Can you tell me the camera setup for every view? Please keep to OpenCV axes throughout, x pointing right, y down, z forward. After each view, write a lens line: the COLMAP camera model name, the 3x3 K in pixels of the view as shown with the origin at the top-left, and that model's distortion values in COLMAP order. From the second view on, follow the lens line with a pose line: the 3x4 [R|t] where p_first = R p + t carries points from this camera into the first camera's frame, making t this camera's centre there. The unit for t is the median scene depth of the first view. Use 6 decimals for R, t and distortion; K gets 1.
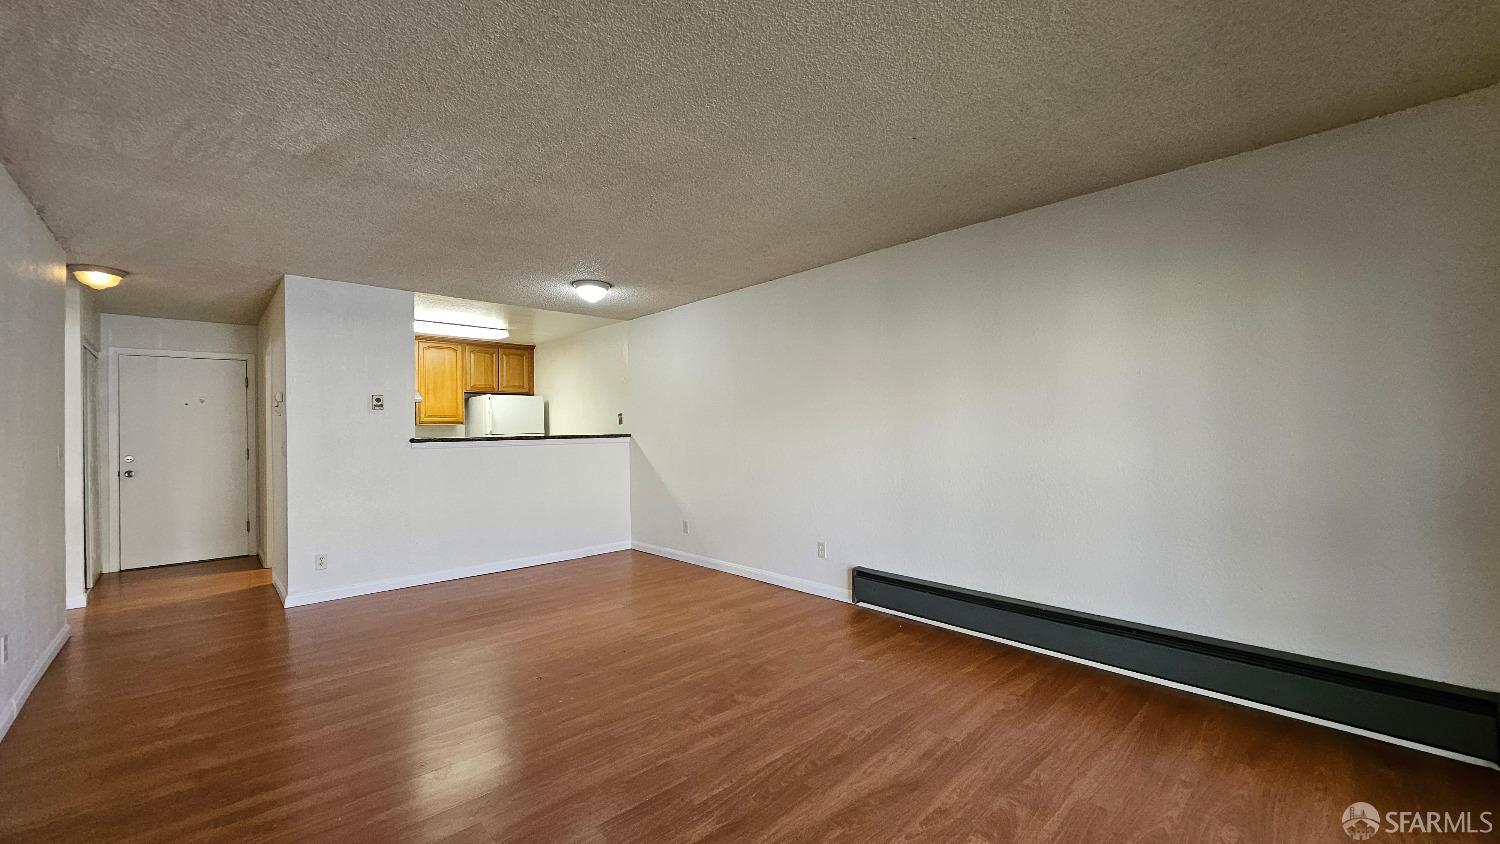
lens RADIAL K [[584.9, 0, 734.6], [0, 584.9, 426.1], [0, 0, 1]] dist [0.006100, -0.001018]
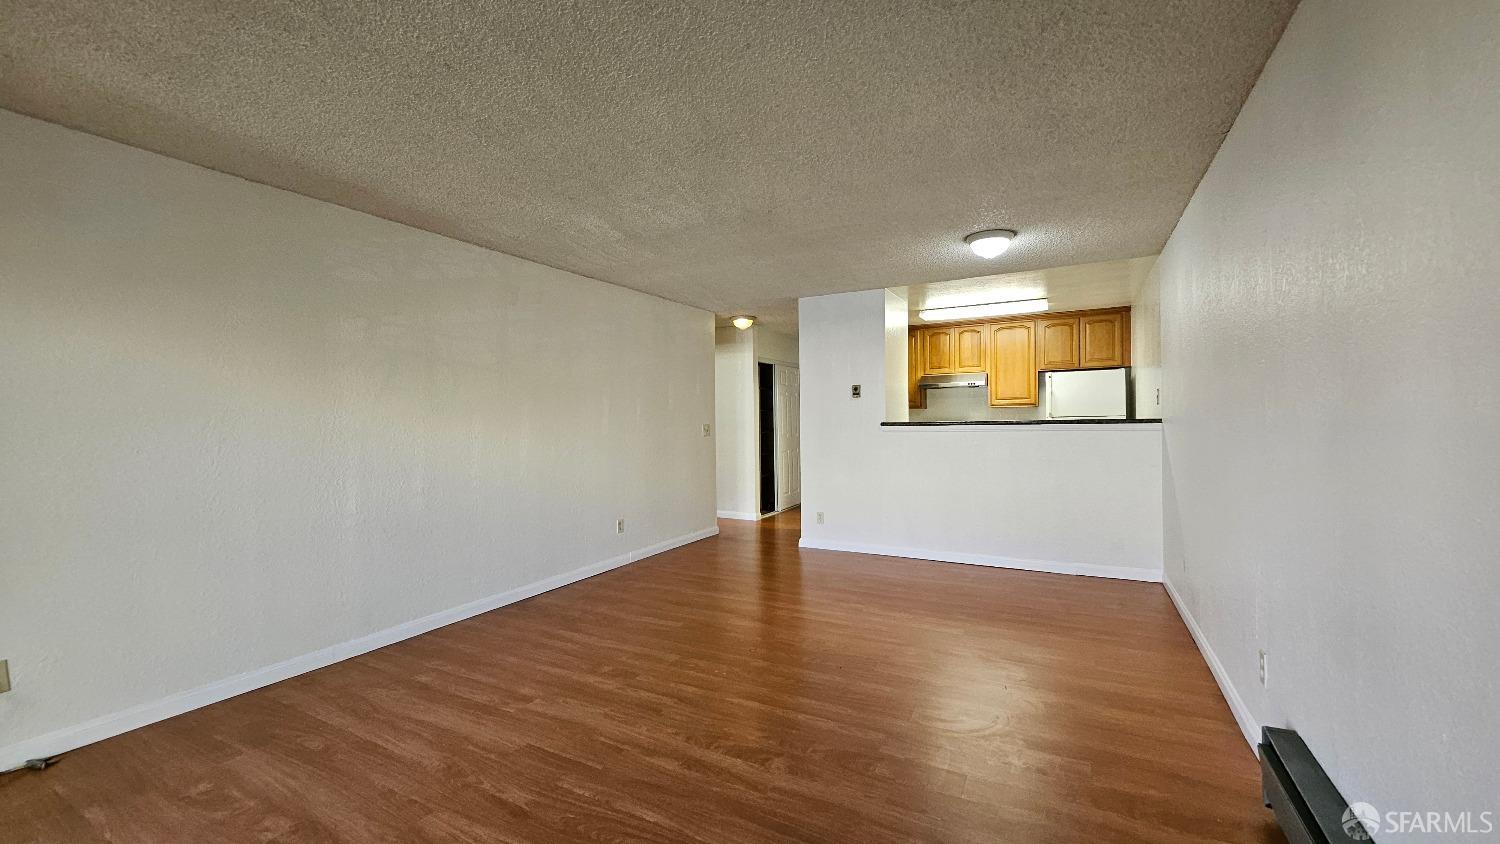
lens RADIAL K [[584.9, 0, 749.5], [0, 584.9, 423.5], [0, 0, 1]] dist [0.006100, -0.001018]
pose [[0.327193, 0.015244, -0.944835, 0.461829], [0.015204, 0.999656, 0.021394, -0.004044], [0.944835, -0.021366, 0.326849, 0.453408]]
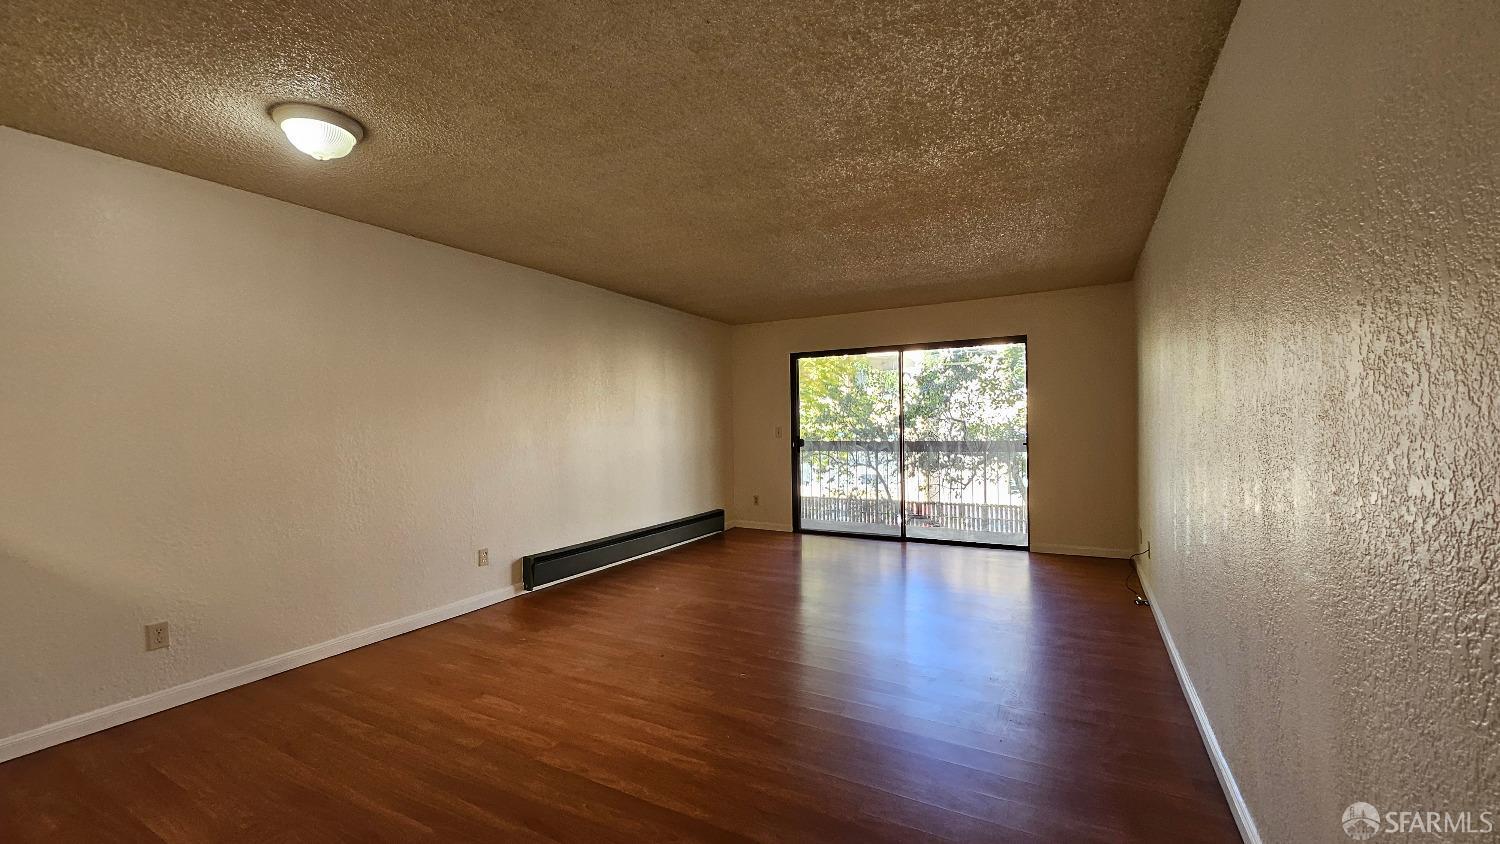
lens RADIAL K [[584.9, 0, 753.0], [0, 584.9, 427.7], [0, 0, 1]] dist [0.006100, -0.001018]
pose [[-0.329288, 0.014461, 0.944119, -0.876537], [0.012914, 0.999858, -0.010811, 0.020974], [-0.944141, 0.008632, -0.329428, 0.901974]]
